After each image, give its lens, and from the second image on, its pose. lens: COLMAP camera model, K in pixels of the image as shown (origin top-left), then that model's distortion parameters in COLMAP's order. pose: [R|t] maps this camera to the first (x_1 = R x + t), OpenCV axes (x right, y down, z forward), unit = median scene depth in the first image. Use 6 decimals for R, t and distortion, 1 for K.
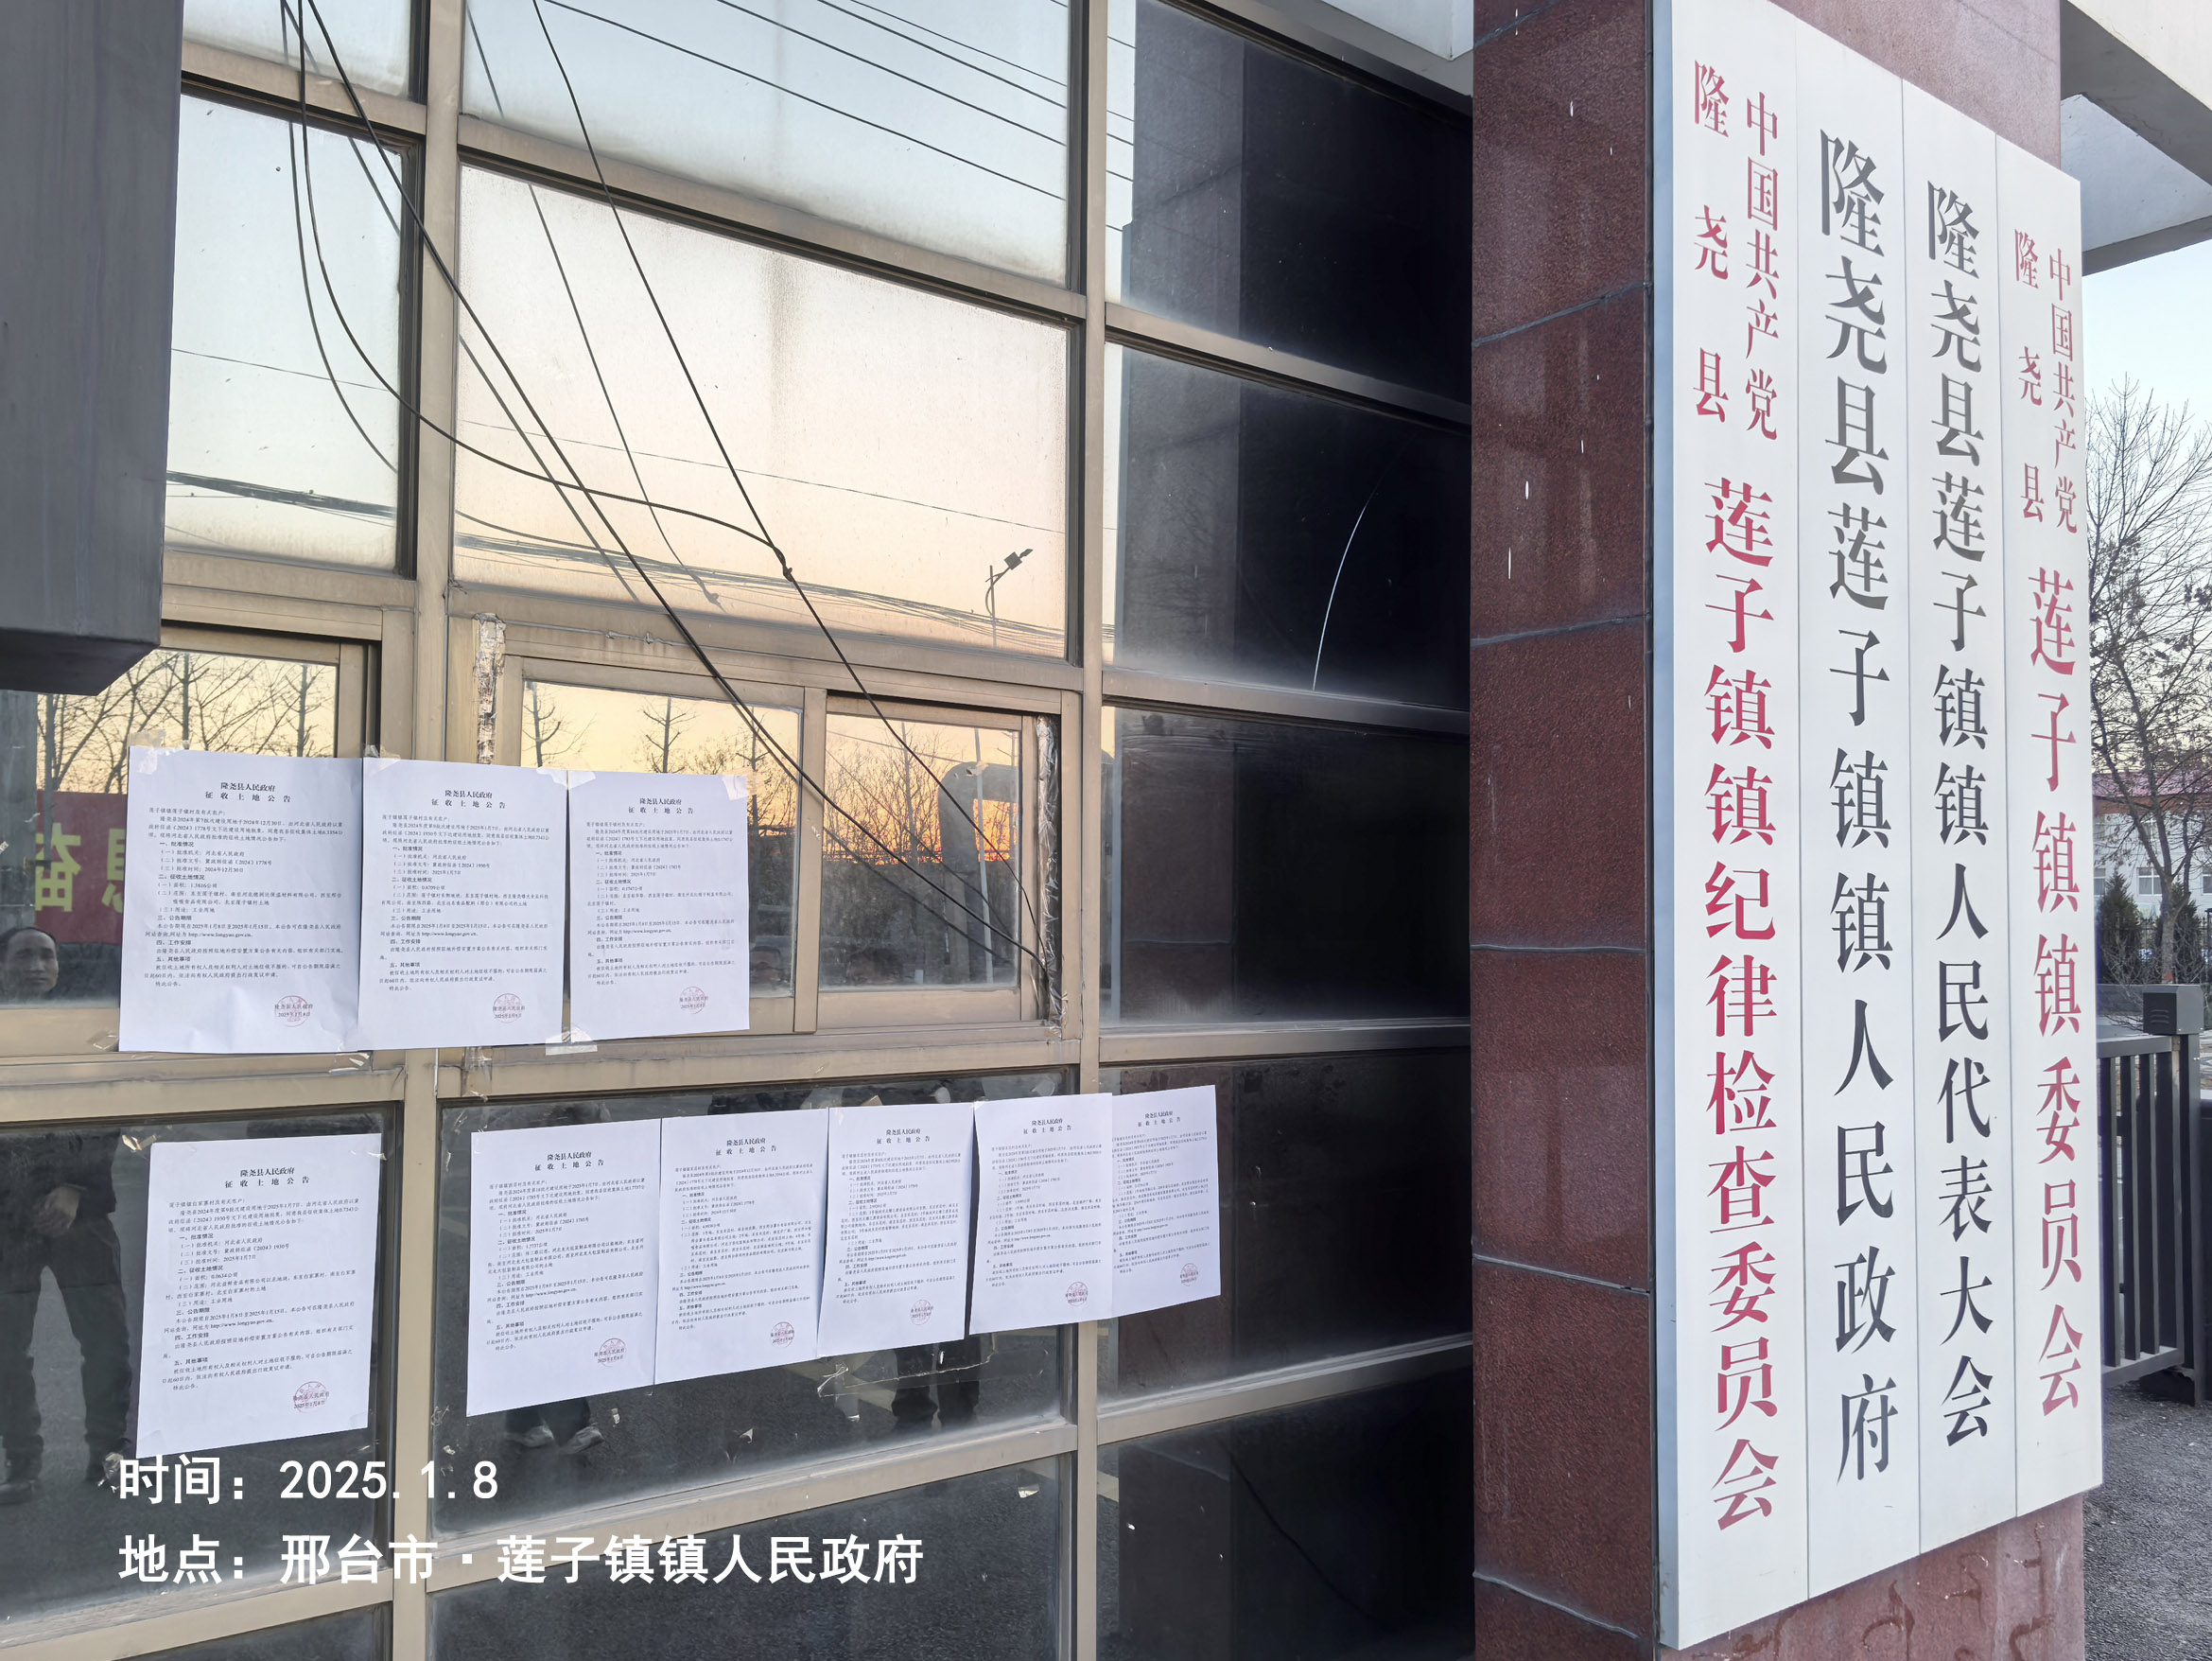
lens RADIAL K [[1834.9, 0, 1197.1], [0, 1834.9, 830.3], [0, 0, 1]] dist [0.075798, -0.139605]
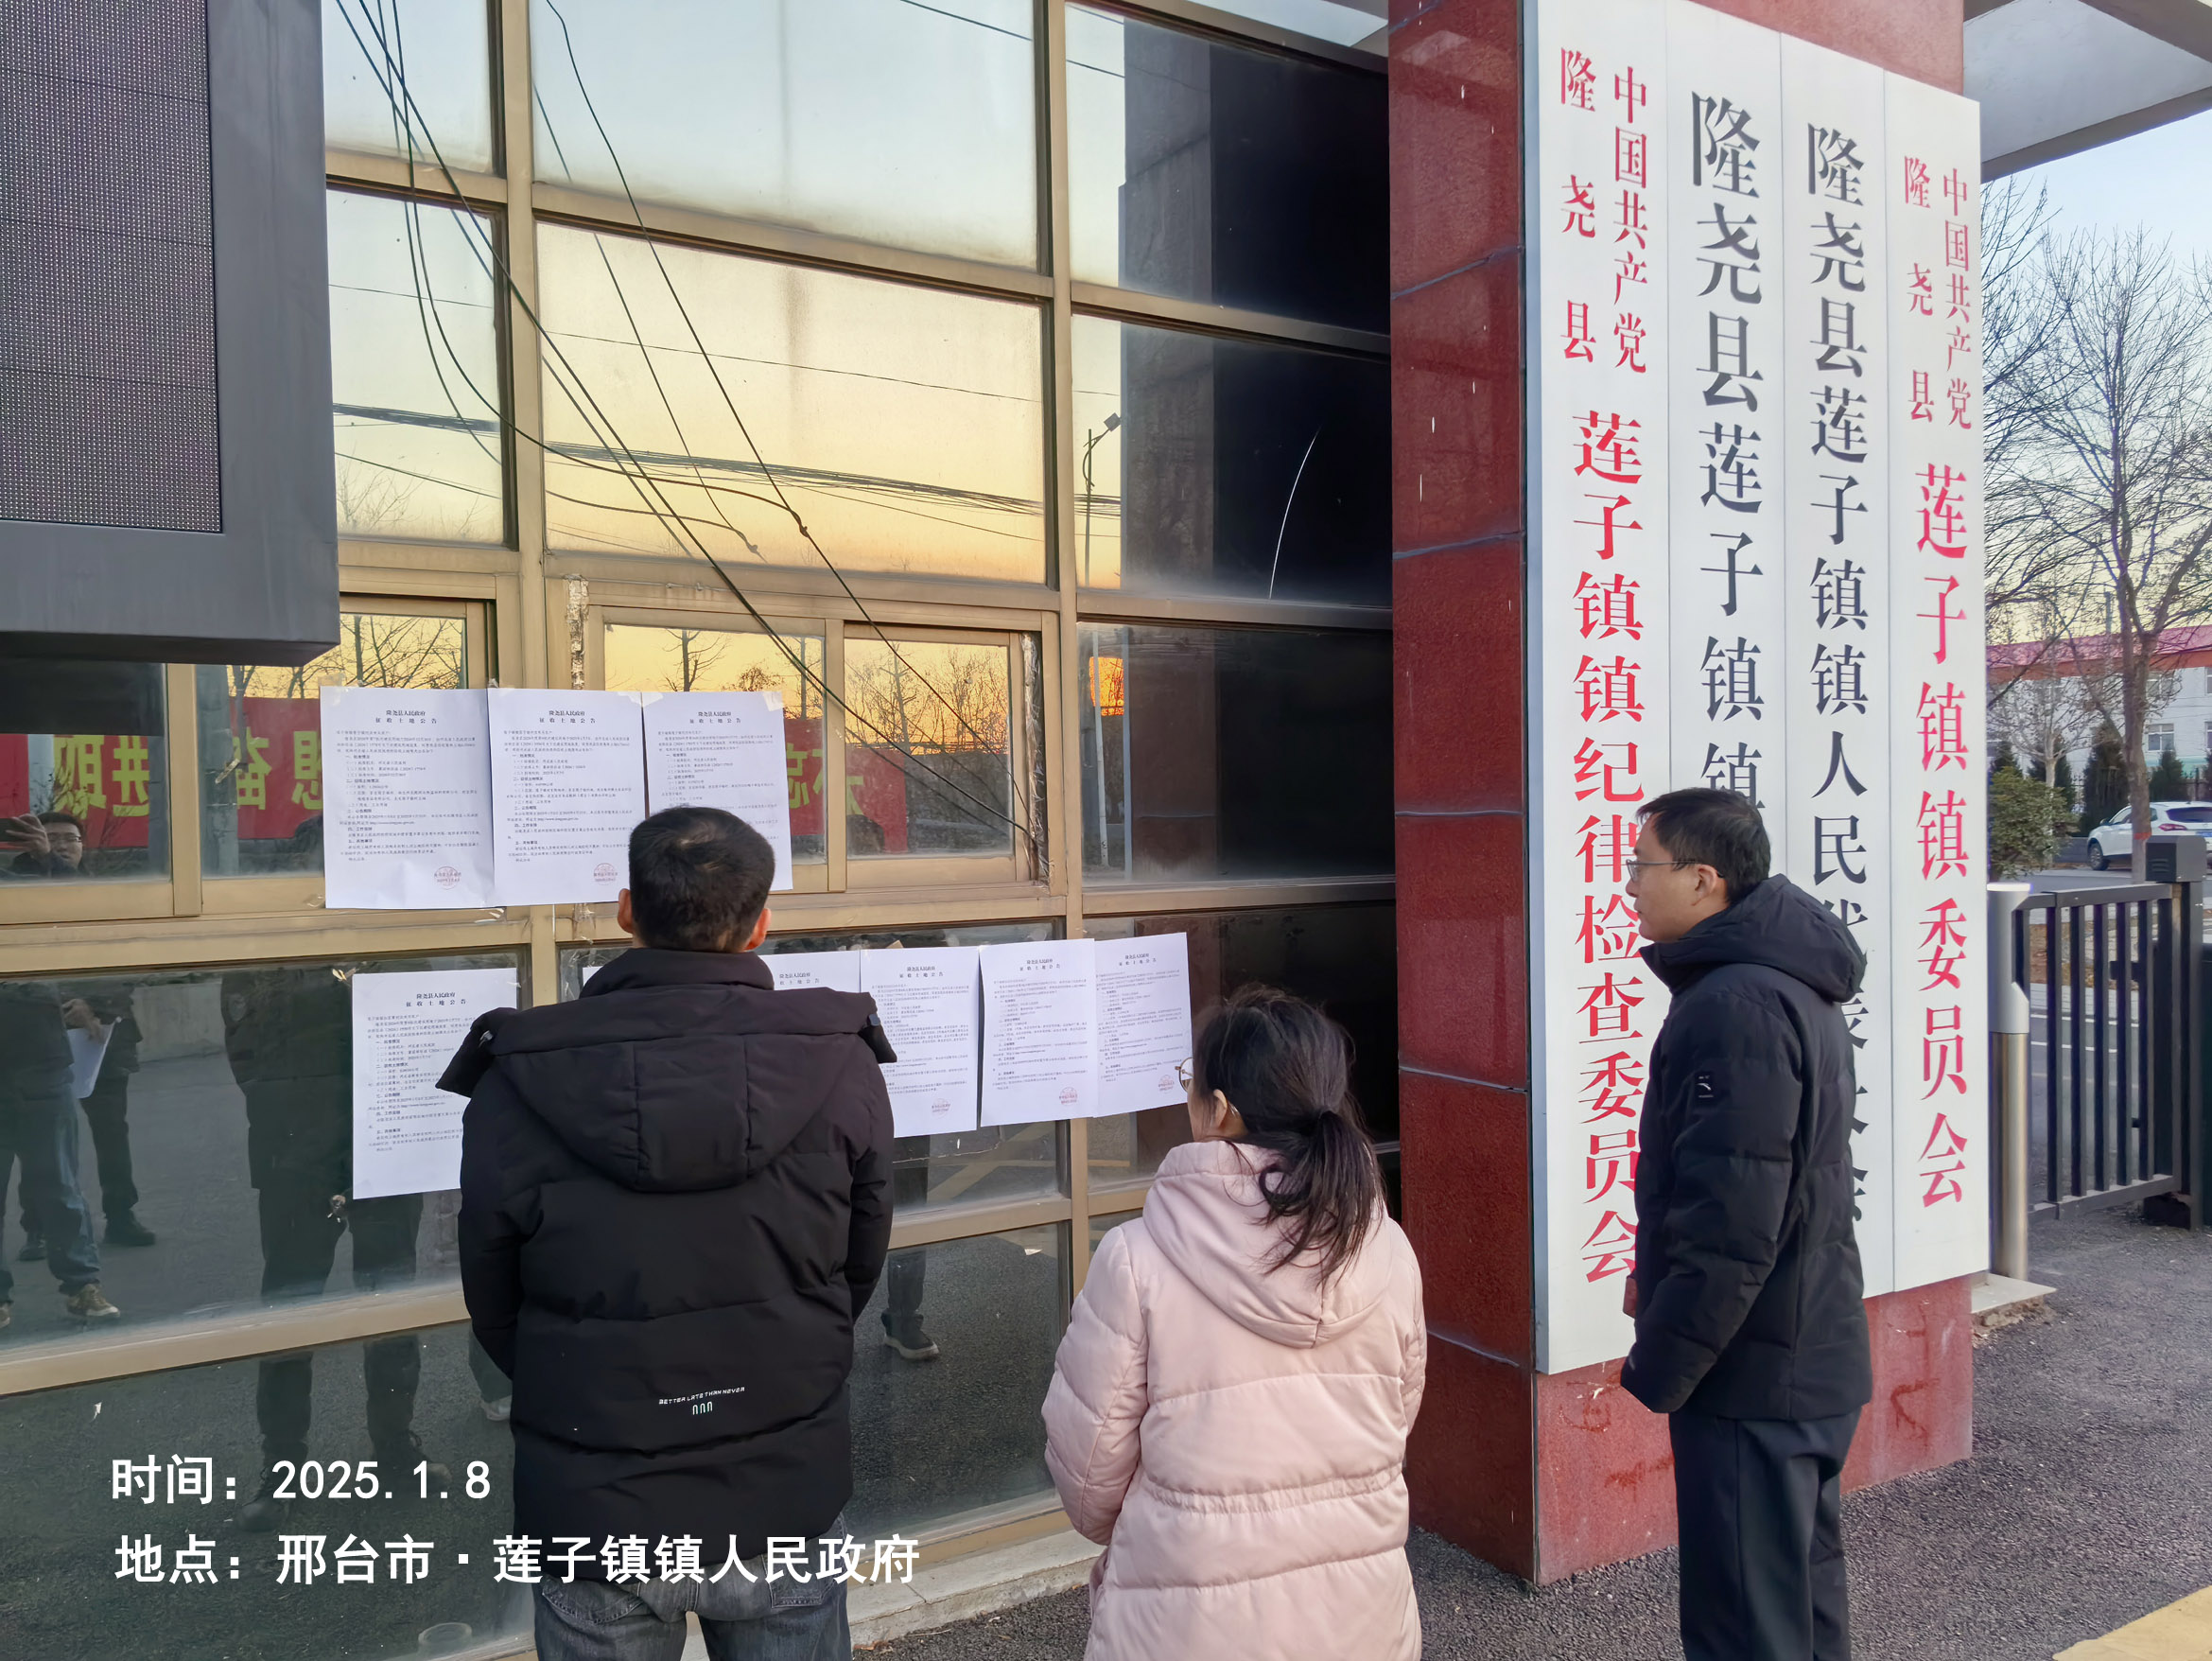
lens RADIAL K [[1888.0, 0, 1177.2], [0, 1888.0, 835.8], [0, 0, 1]] dist [0.118445, -0.257891]
pose [[0.994867, -0.020304, -0.099130, 0.143873], [0.027148, 0.997303, 0.068195, -0.011003], [0.097478, -0.070537, 0.992735, -0.262204]]
